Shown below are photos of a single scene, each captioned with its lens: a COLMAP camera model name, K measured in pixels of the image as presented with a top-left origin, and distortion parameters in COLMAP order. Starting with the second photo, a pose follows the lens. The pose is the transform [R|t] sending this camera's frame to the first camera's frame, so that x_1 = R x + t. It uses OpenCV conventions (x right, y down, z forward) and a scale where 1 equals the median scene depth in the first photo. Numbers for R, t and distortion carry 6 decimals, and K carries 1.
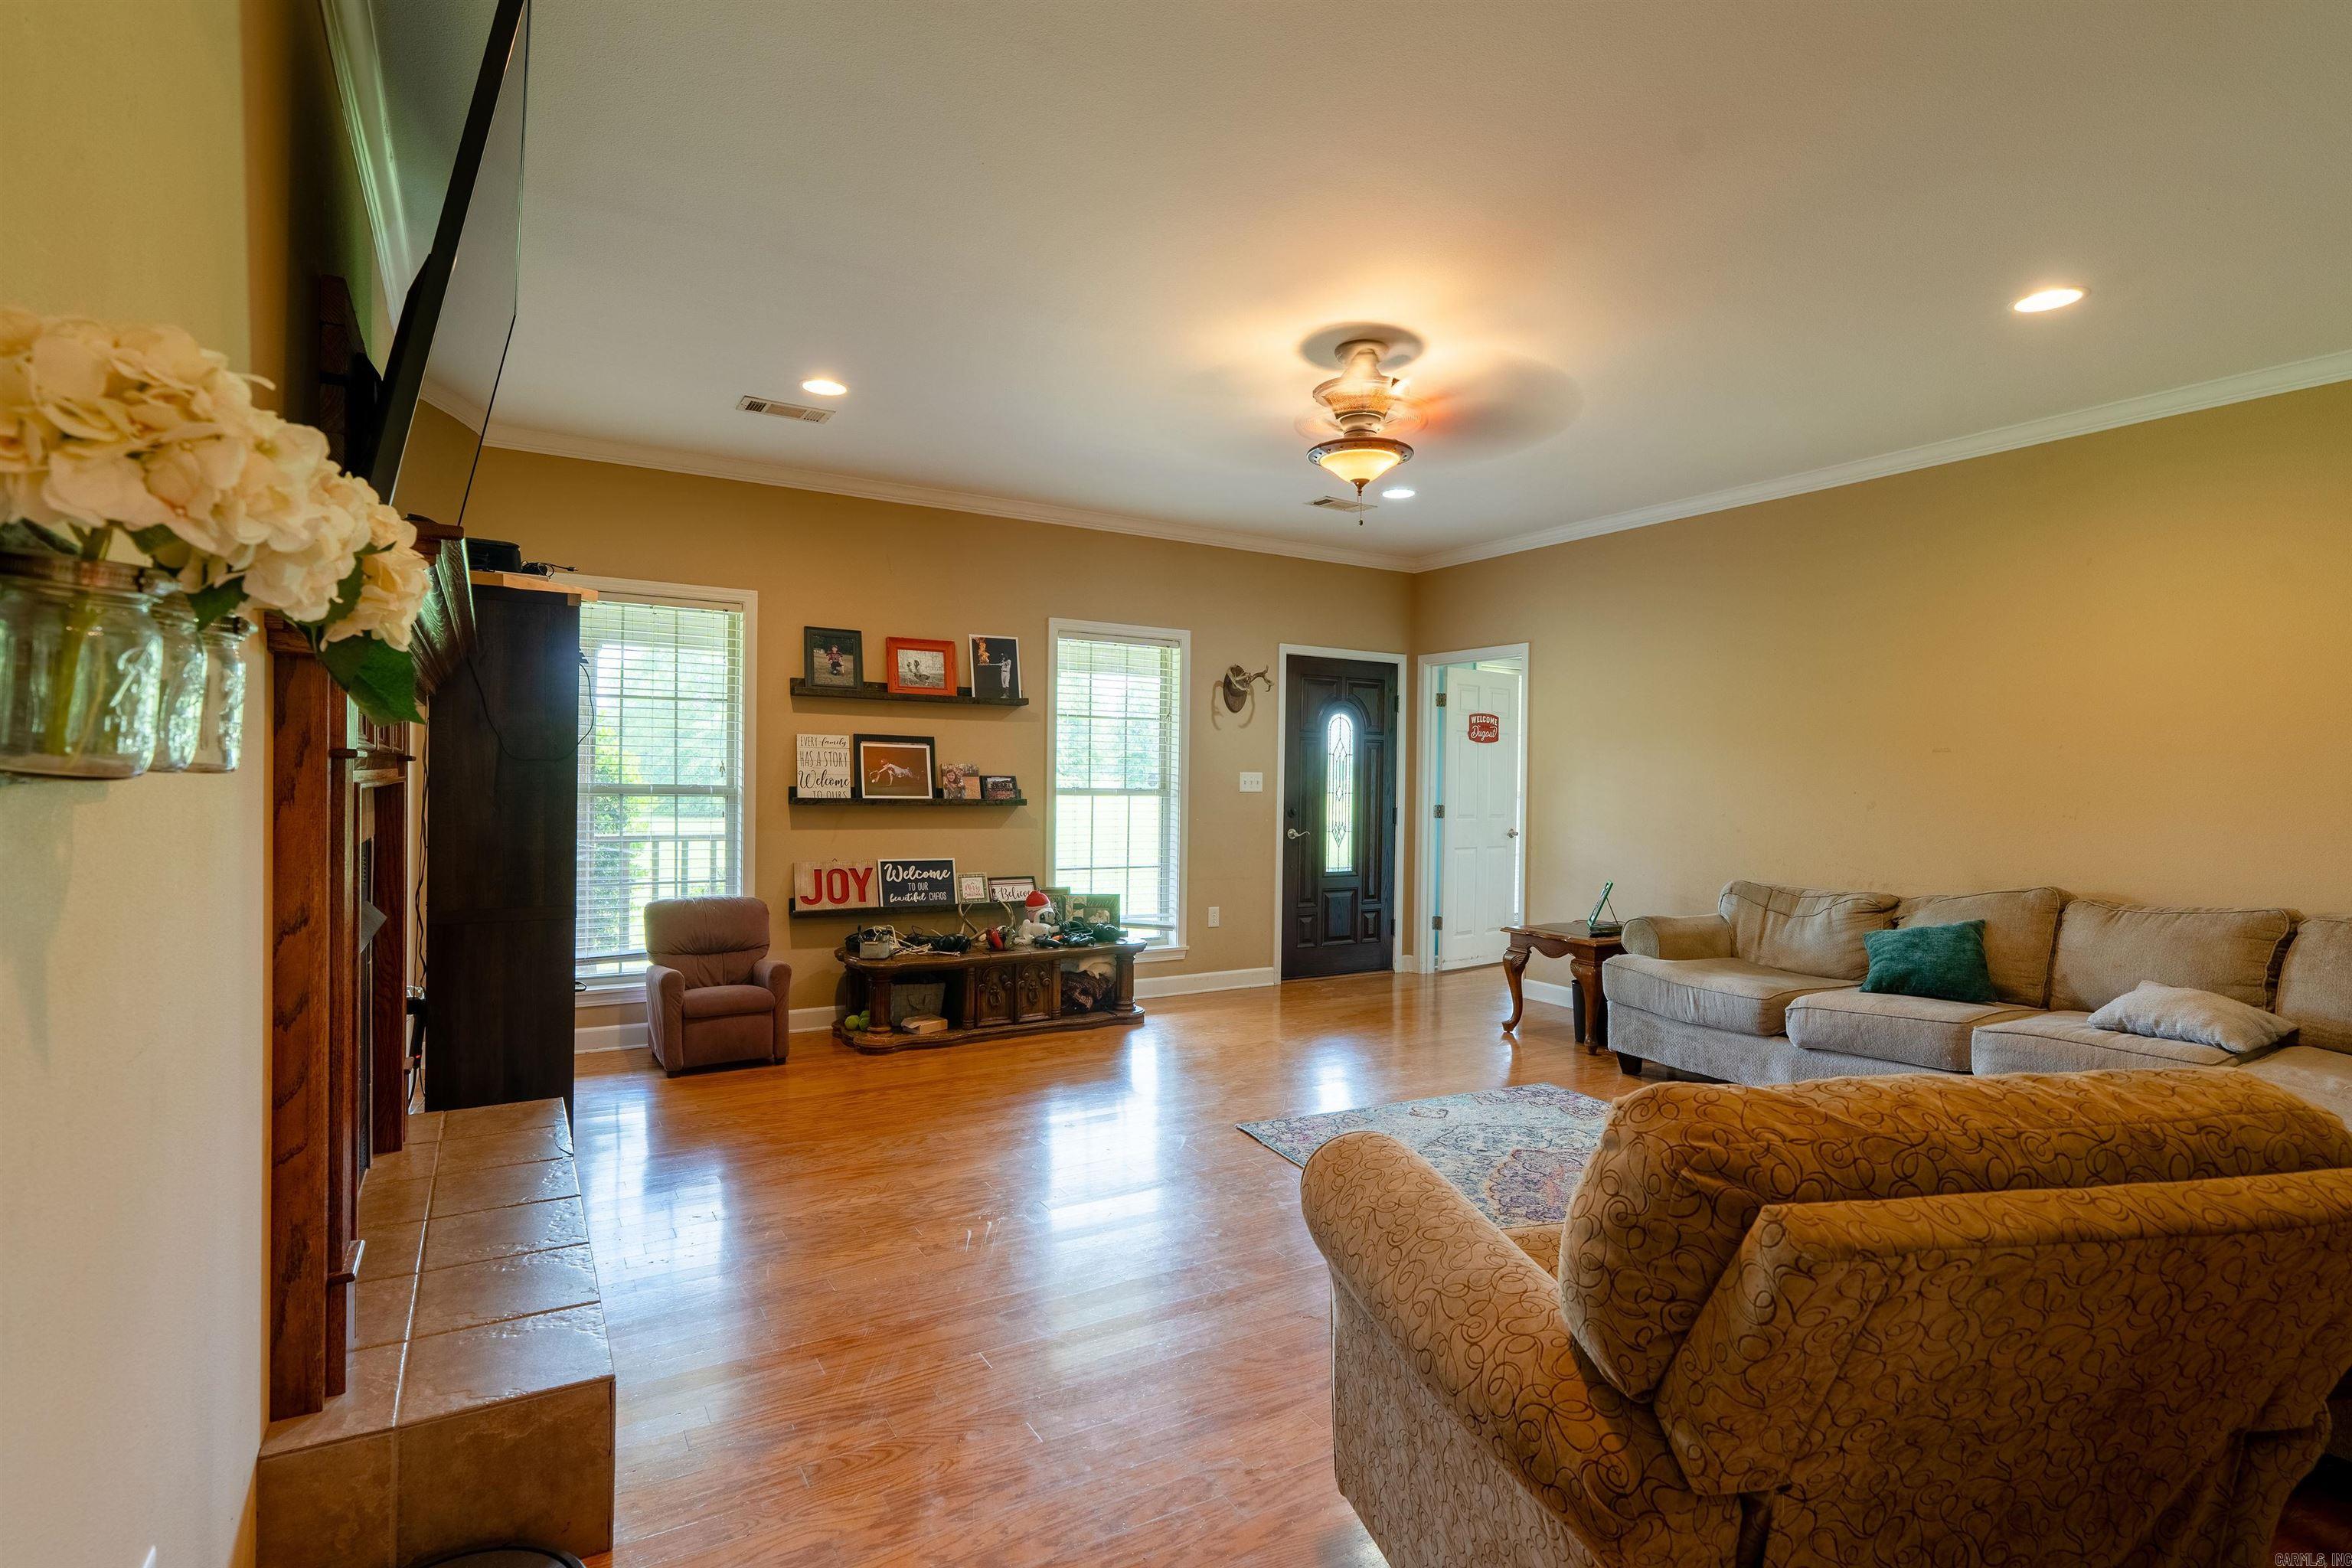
lens RADIAL K [[1136.0, 0, 1176.0], [0, 1136.0, 784.0], [0, 0, 1]] dist [-0.000887, -0.000021]
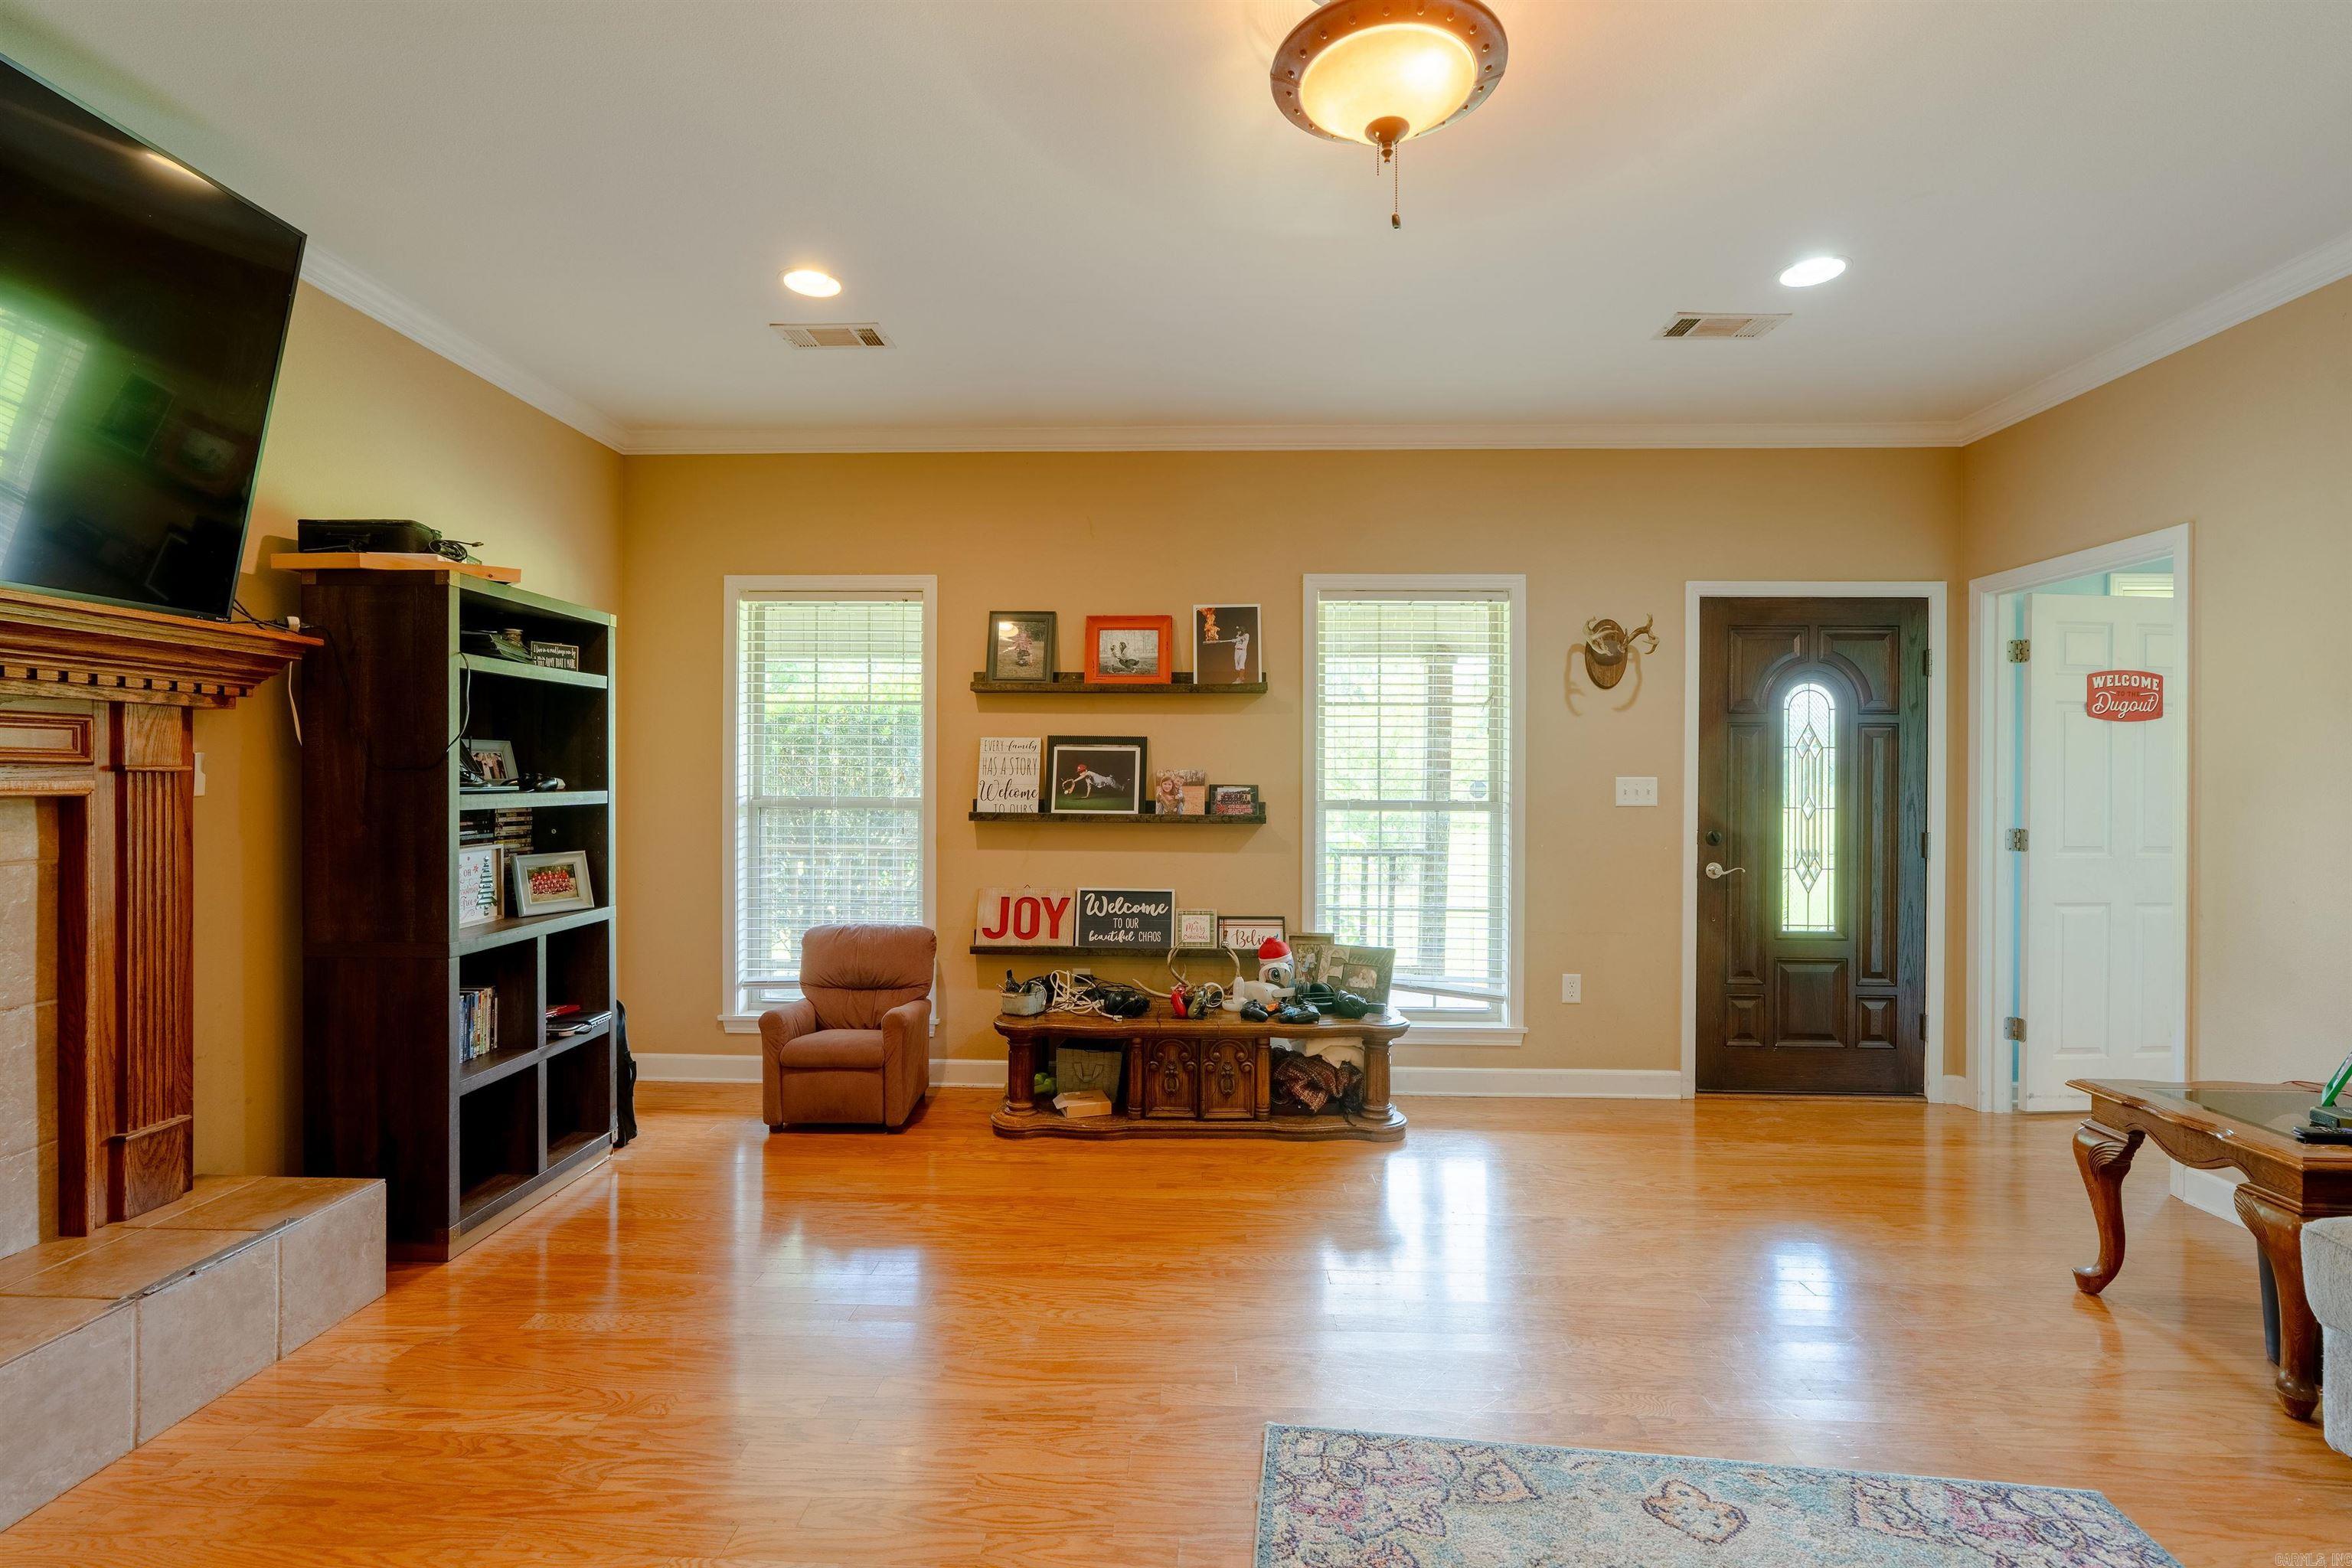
lens RADIAL K [[1052.1, 0, 1176.0], [0, 1052.1, 784.0], [0, 0, 1]] dist [-0.002023, 0.000241]
pose [[0.840252, -0.007807, -0.542140, 0.204063], [0.002471, 0.999941, -0.010569, -0.000282], [0.542191, 0.007541, 0.840222, 0.386732]]
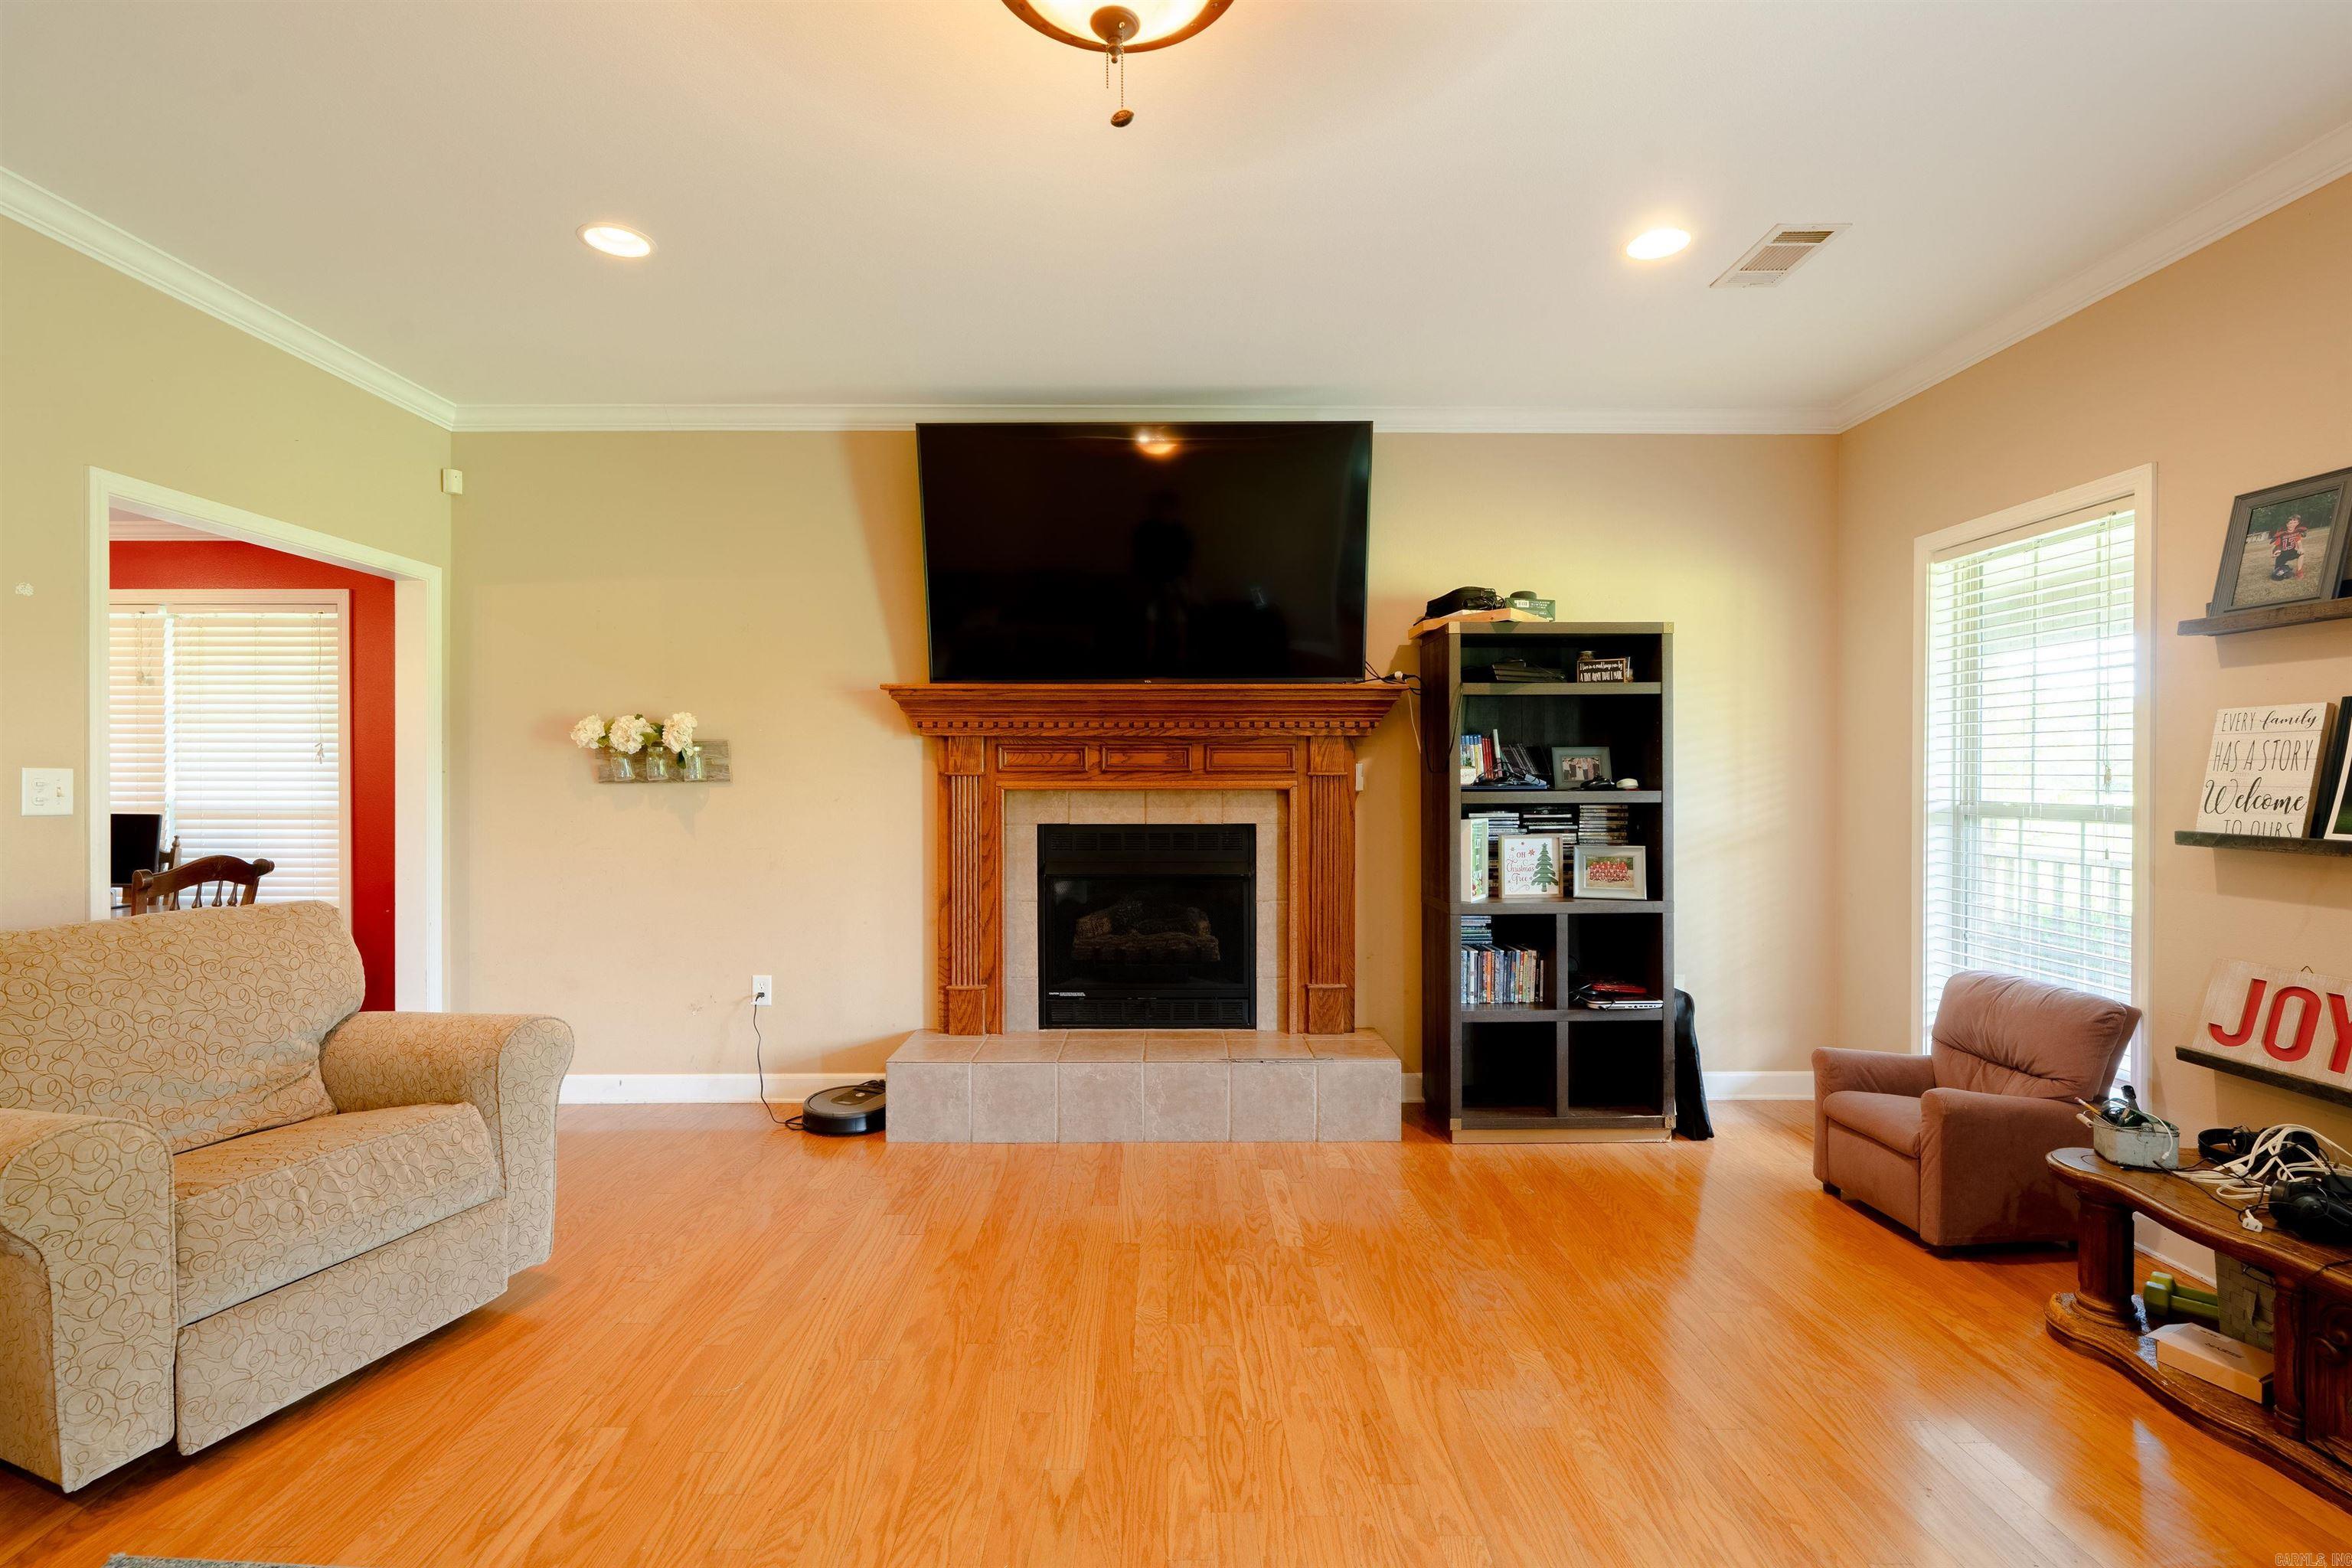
lens RADIAL K [[1058.6, 0, 1176.0], [0, 1058.6, 784.0], [0, 0, 1]] dist [-0.000974, 0.000452]
pose [[-0.503089, -0.010377, -0.864173, 0.300484], [-0.014936, 0.999883, -0.003311, -0.001178], [0.864106, 0.011241, -0.503185, 0.776589]]
